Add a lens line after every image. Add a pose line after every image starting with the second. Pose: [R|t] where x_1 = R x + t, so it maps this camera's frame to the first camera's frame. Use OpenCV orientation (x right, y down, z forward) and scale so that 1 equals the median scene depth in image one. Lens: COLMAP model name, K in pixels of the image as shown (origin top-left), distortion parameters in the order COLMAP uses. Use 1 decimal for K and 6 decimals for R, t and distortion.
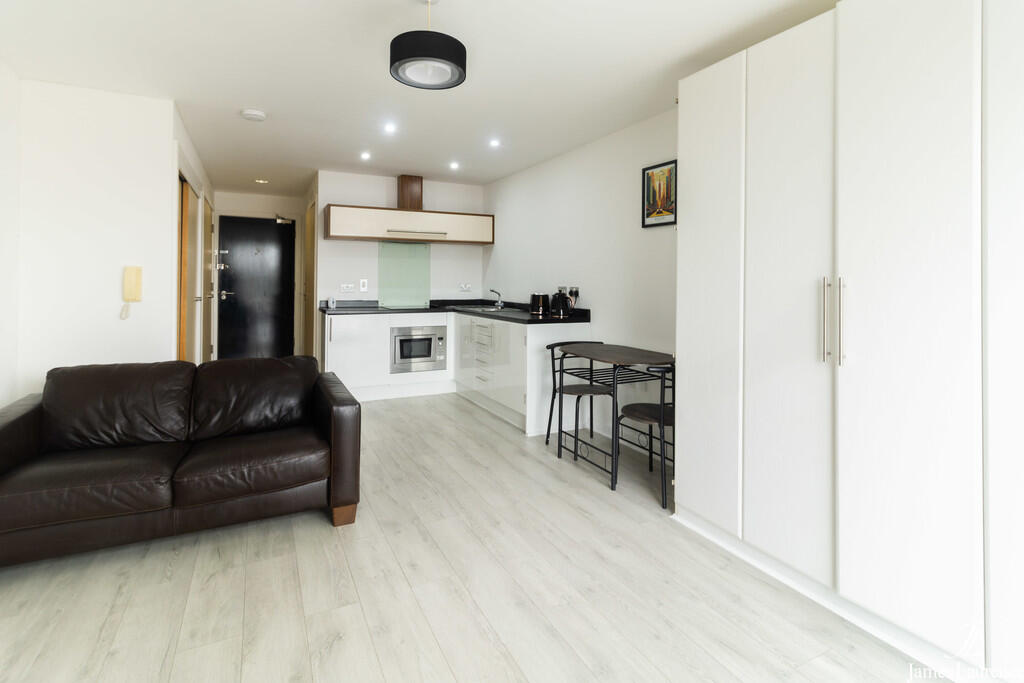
lens RADIAL K [[499.6, 0, 528.8], [0, 499.6, 277.2], [0, 0, 1]] dist [0.009447, -0.001035]
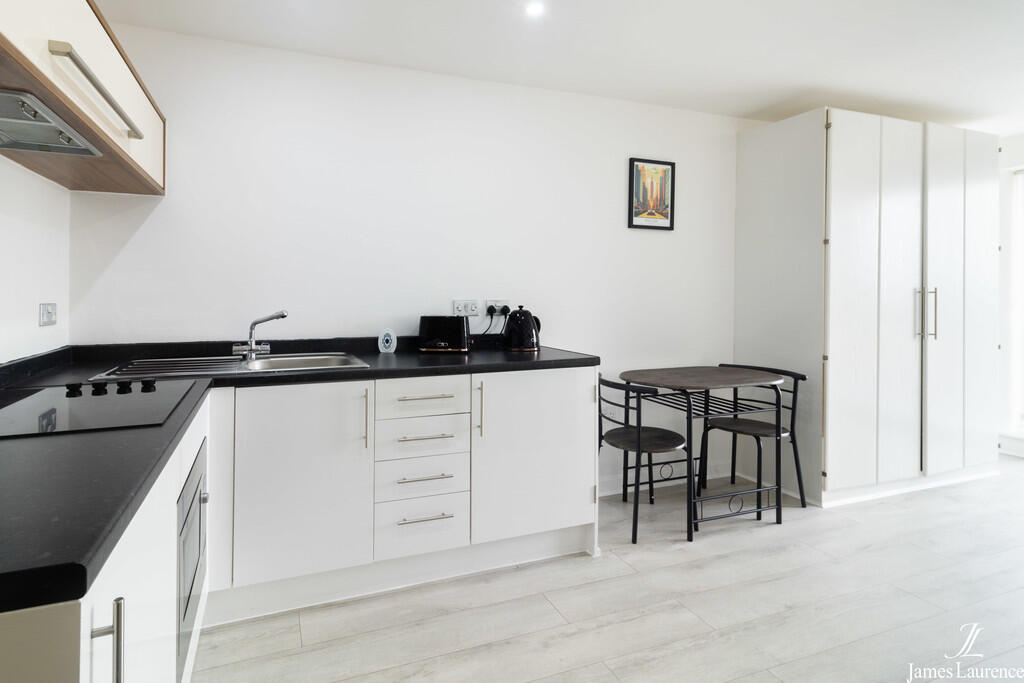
lens RADIAL K [[499.6, 0, 433.7], [0, 499.6, 288.5], [0, 0, 1]] dist [0.009447, -0.001035]
pose [[0.173702, -0.006047, 0.984780, -0.461422], [-0.004710, 0.999965, 0.006971, 0.000309], [-0.984787, -0.005849, 0.173667, 0.815365]]
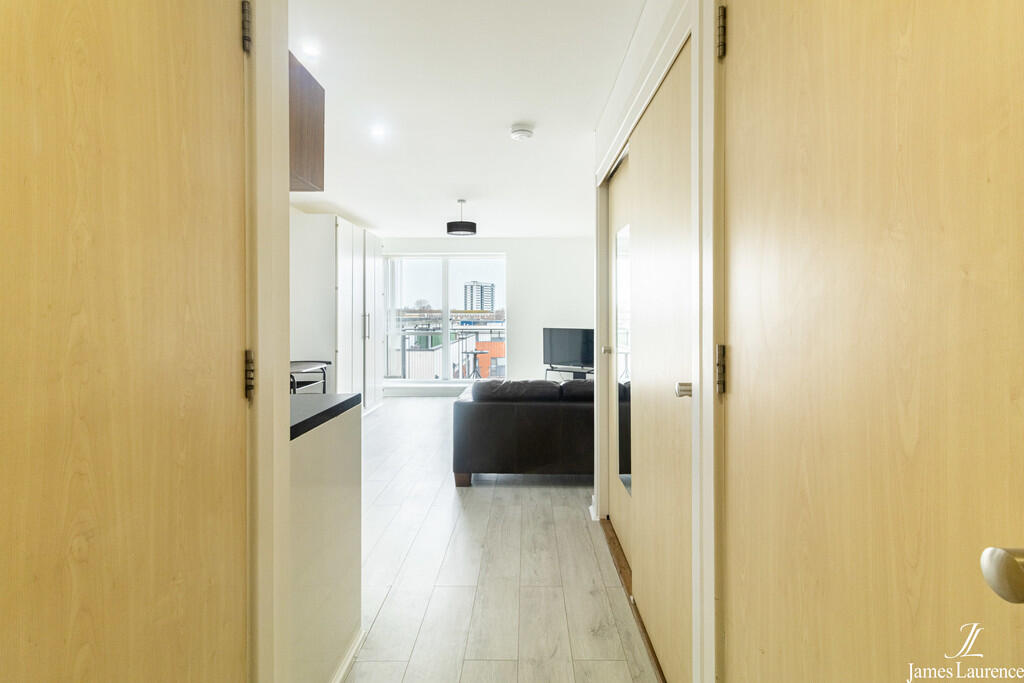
lens RADIAL K [[499.6, 0, 513.5], [0, 499.6, 313.4], [0, 0, 1]] dist [0.009447, -0.001035]
pose [[-0.864526, -0.003625, 0.502575, -0.674168], [-0.004983, 0.999987, -0.001359, 0.001299], [-0.502563, -0.003679, -0.864533, 1.209452]]
